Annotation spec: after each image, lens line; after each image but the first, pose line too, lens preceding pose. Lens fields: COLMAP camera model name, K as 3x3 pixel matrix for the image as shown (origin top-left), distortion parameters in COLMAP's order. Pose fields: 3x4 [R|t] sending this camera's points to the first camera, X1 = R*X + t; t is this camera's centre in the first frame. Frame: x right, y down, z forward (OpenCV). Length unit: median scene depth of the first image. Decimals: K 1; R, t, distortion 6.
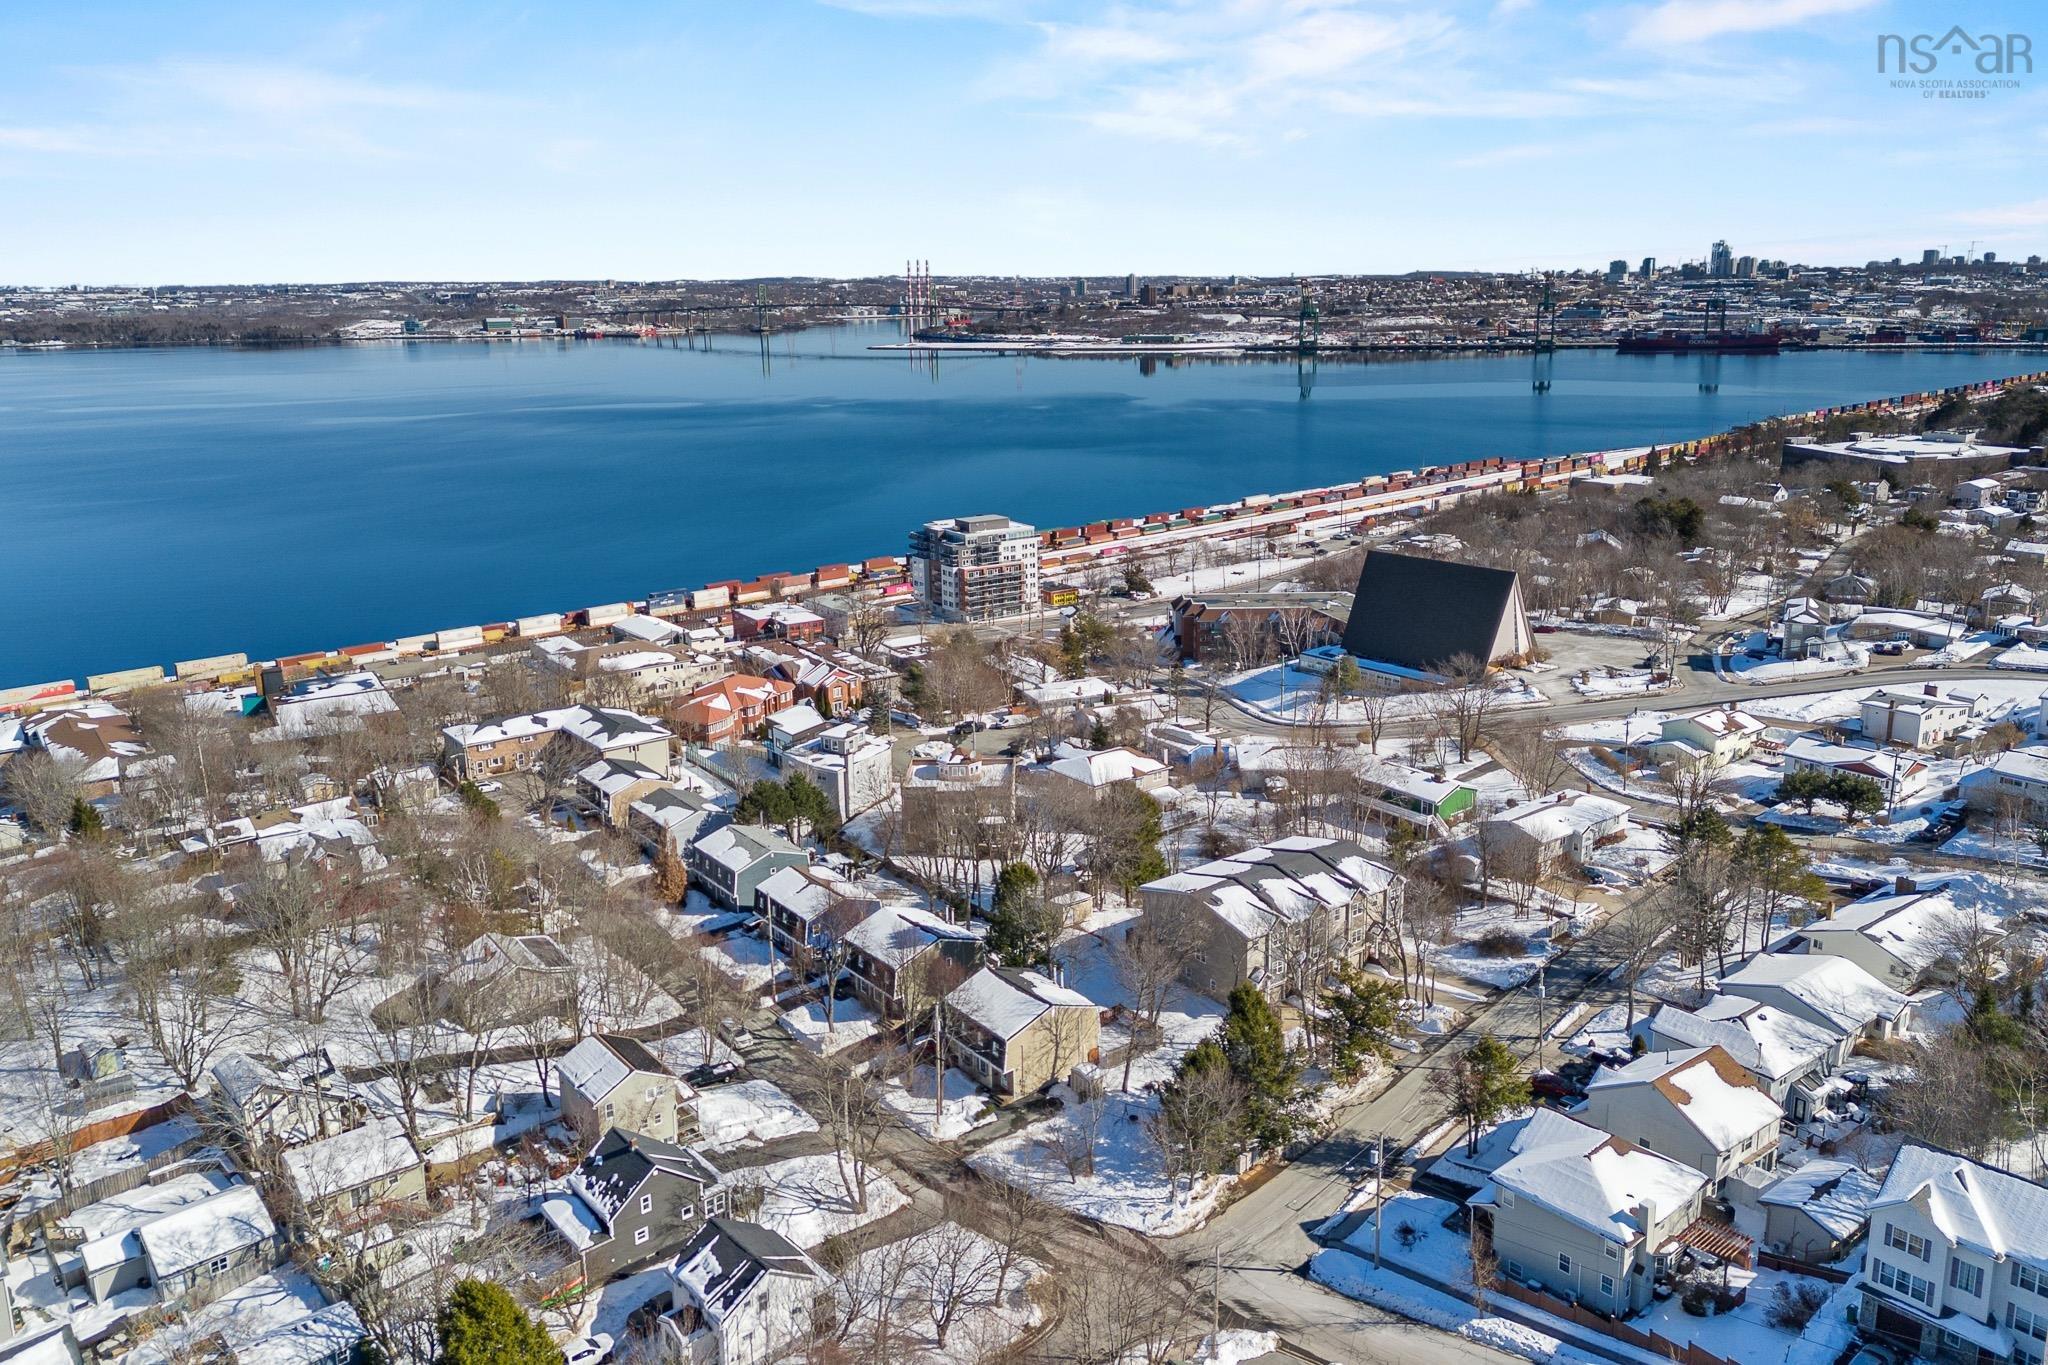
lens RADIAL K [[1492.3, 0, 1027.8], [0, 1492.3, 671.9], [0, 0, 1]] dist [0.105386, -0.105799]
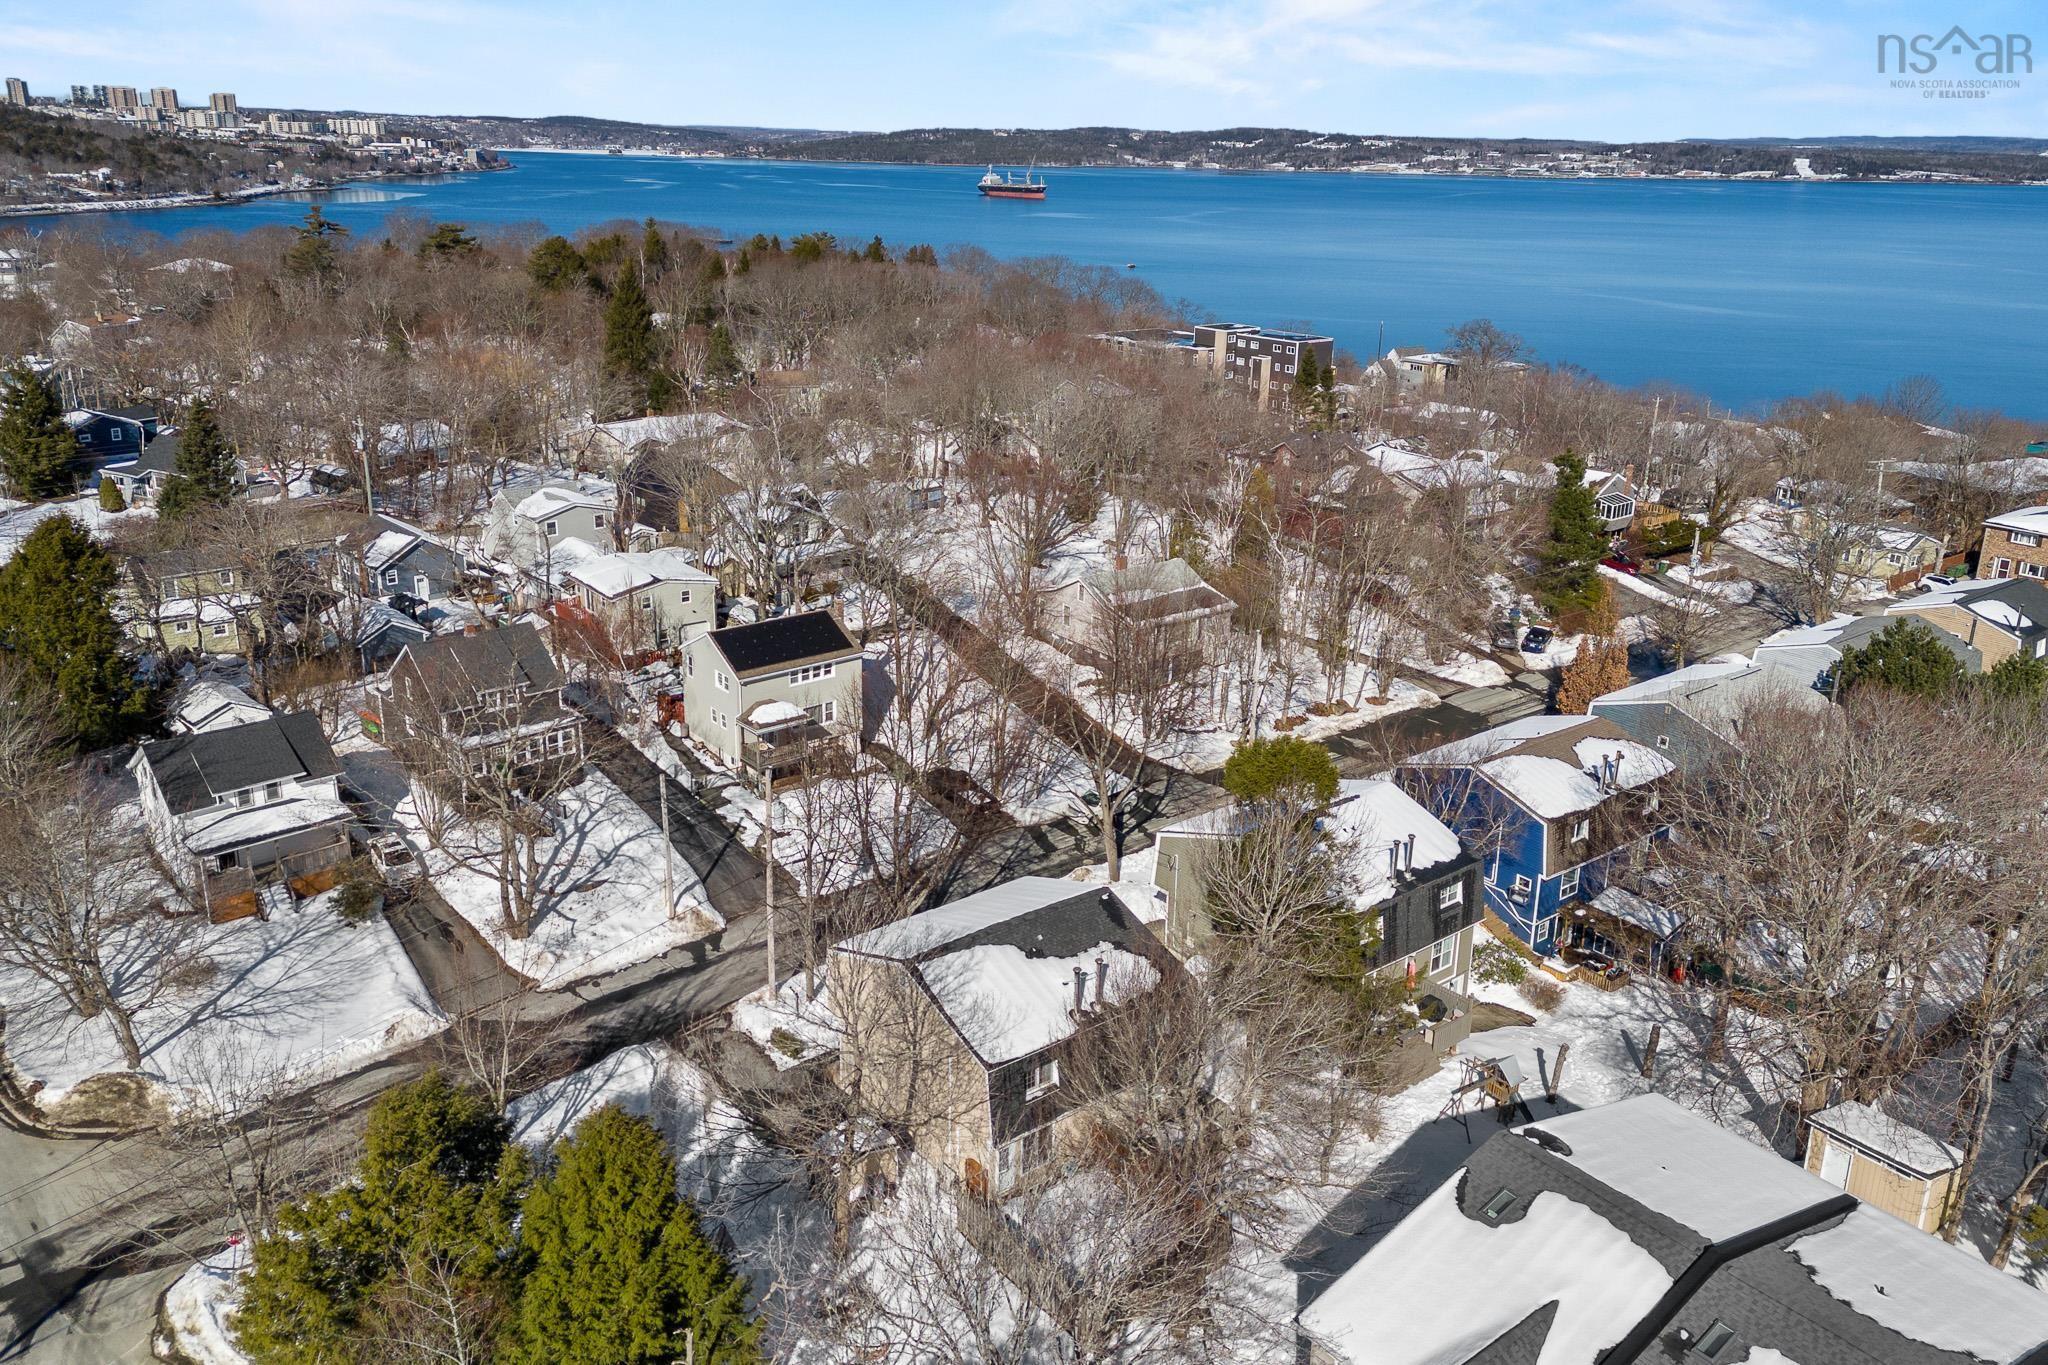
lens RADIAL K [[1540.8, 0, 1027.0], [0, 1540.8, 614.9], [0, 0, 1]] dist [0.079993, -0.073658]
pose [[0.010479, 0.307972, -0.951338, 0.126658], [-0.267978, 0.917454, 0.294051, 0.000362], [0.963368, 0.251856, 0.092144, 0.314010]]
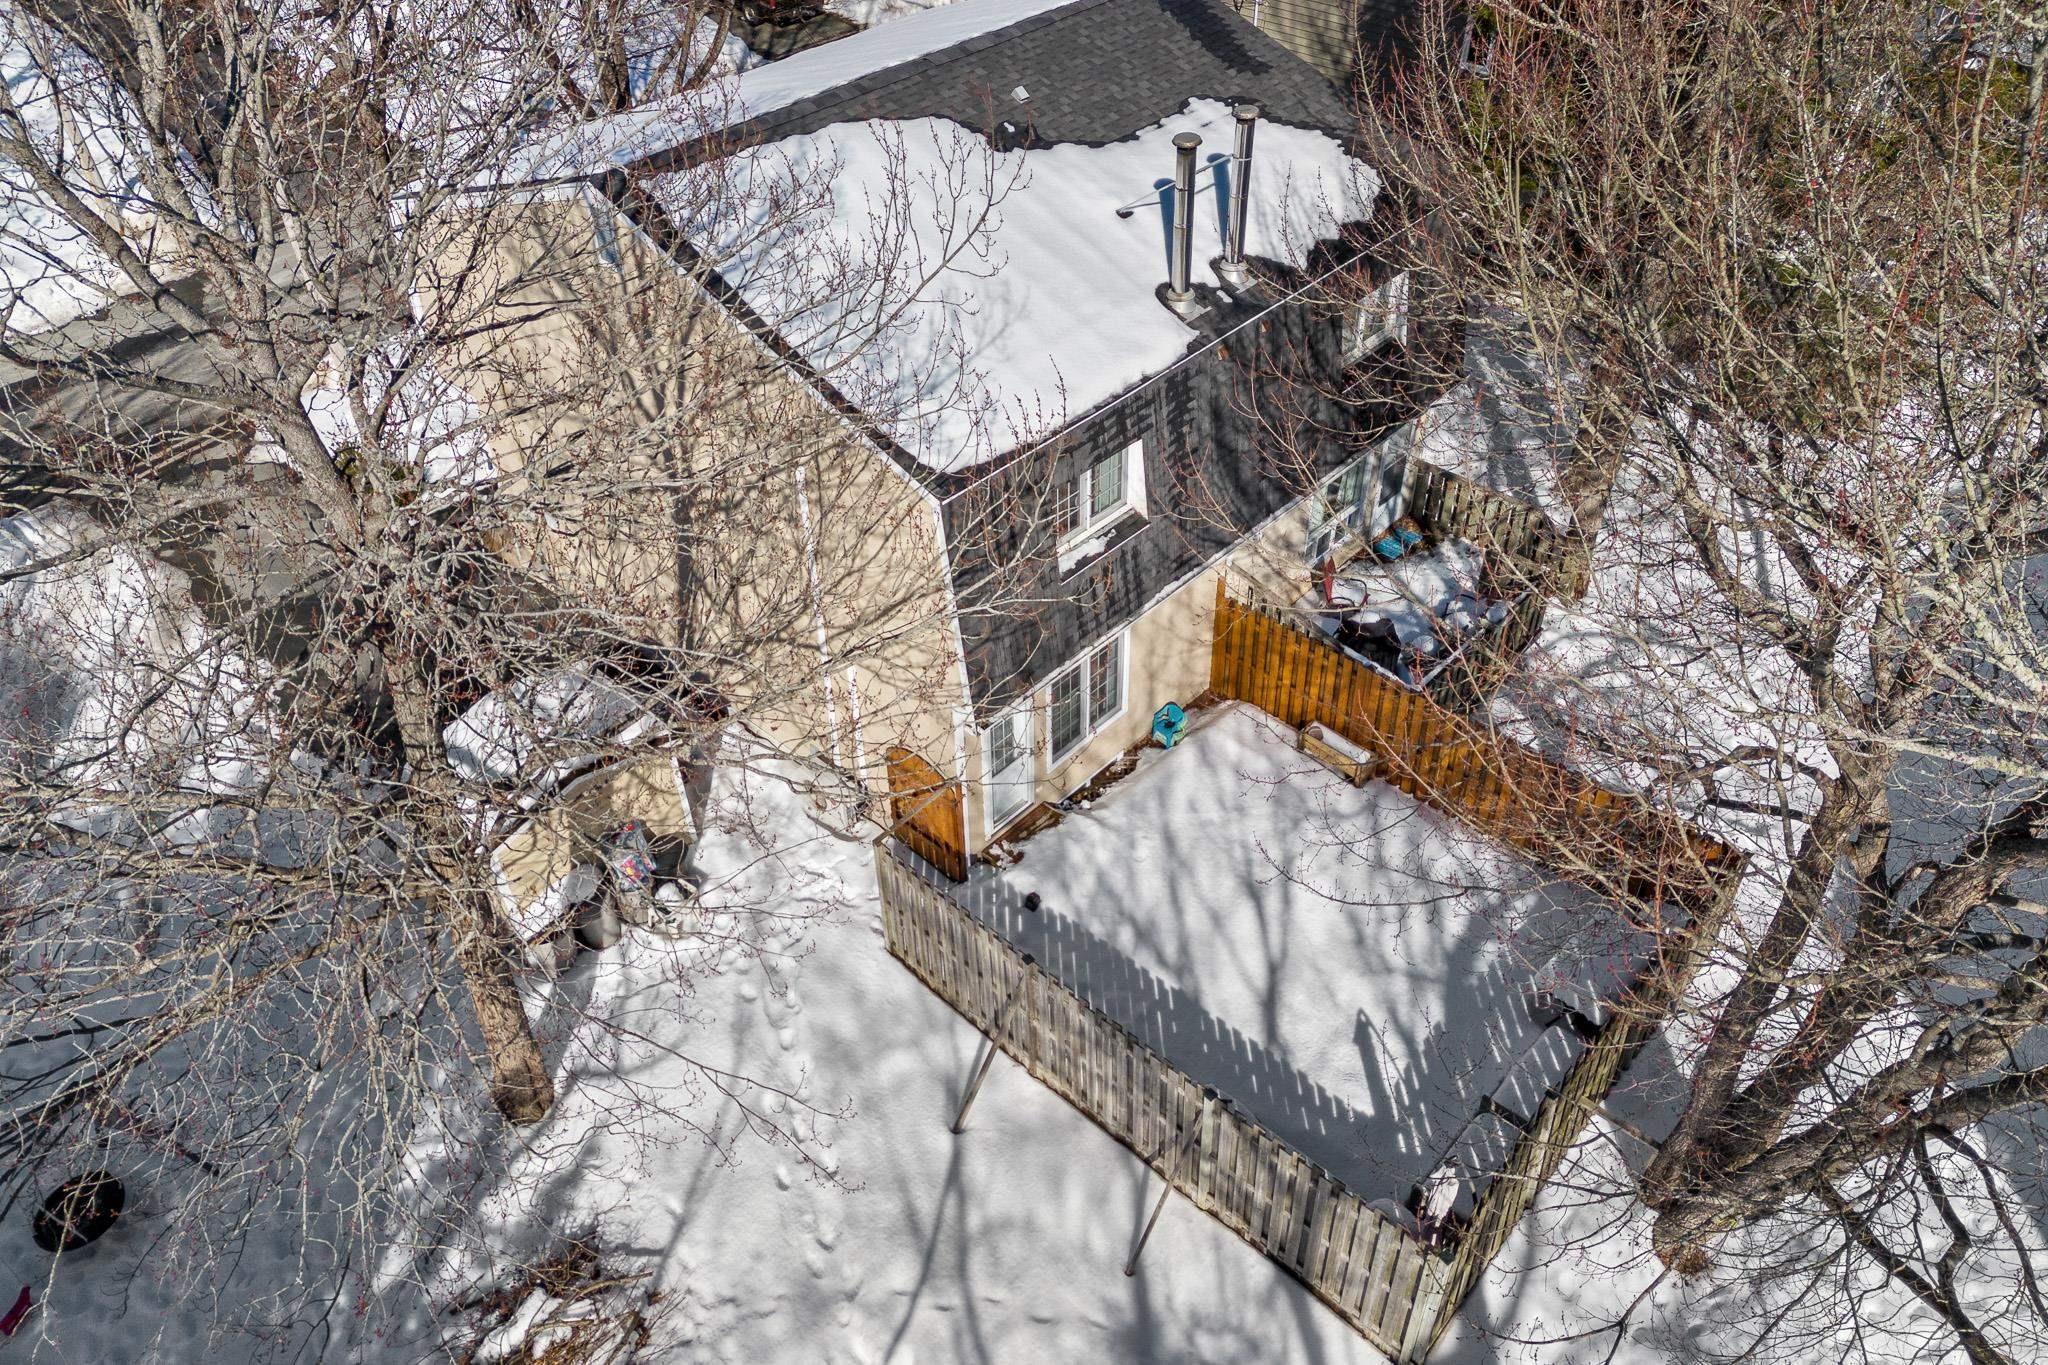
lens RADIAL K [[1508.1, 0, 1026.1], [0, 1508.1, 649.9], [0, 0, 1]] dist [0.075388, -0.068694]
pose [[0.162182, 0.645110, -0.746680, 0.045275], [-0.241488, 0.759636, 0.603852, 0.054415], [0.956755, 0.082381, 0.278985, 0.324472]]
